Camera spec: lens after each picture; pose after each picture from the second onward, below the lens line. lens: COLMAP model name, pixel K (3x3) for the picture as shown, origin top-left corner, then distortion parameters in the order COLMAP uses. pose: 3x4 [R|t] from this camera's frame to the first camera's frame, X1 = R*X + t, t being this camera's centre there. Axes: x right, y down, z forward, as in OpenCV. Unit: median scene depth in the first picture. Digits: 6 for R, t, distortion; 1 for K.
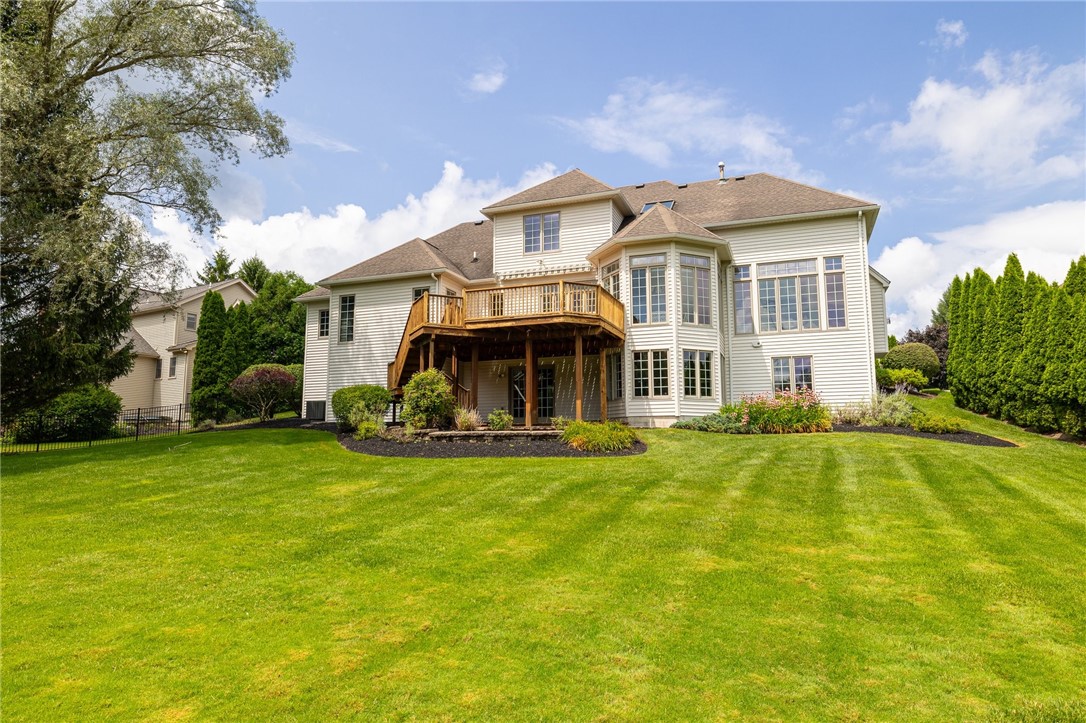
lens RADIAL K [[635.9, 0, 543.0], [0, 635.9, 361.5], [0, 0, 1]] dist [0.000460, -0.000064]
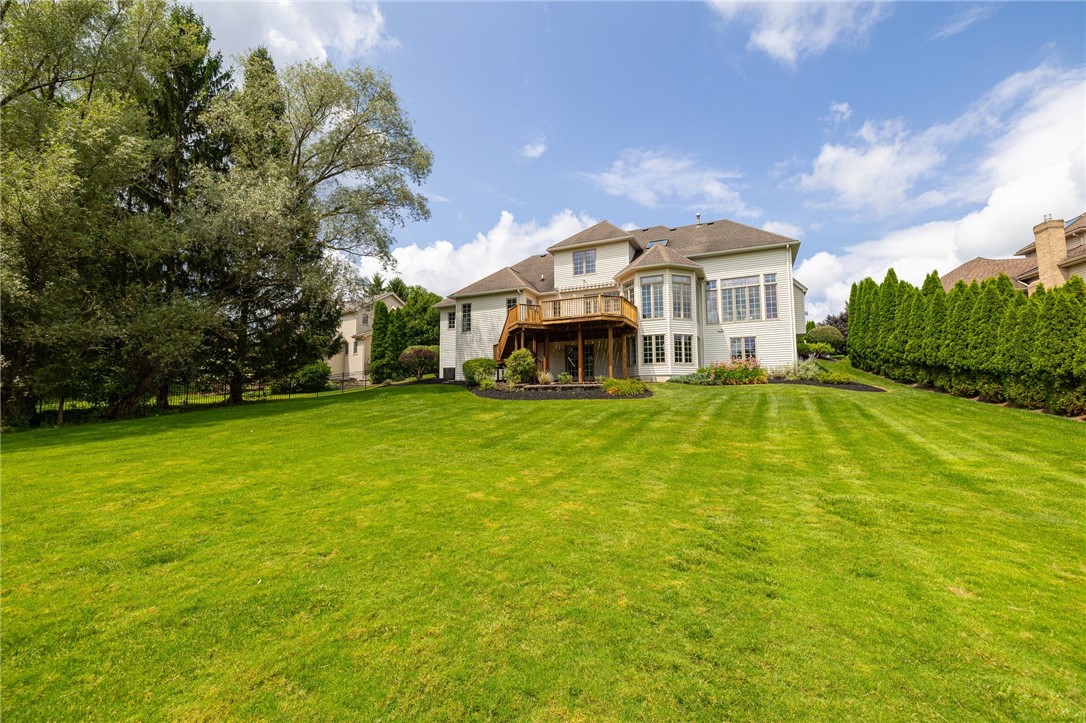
lens RADIAL K [[456.6, 0, 534.2], [0, 456.6, 357.9], [0, 0, 1]] dist [-0.000941, 0.000129]
pose [[0.997354, -0.011681, -0.071756, -0.053917], [0.015078, 0.998782, 0.046977, -0.018376], [0.071120, -0.047935, 0.996315, -0.194929]]
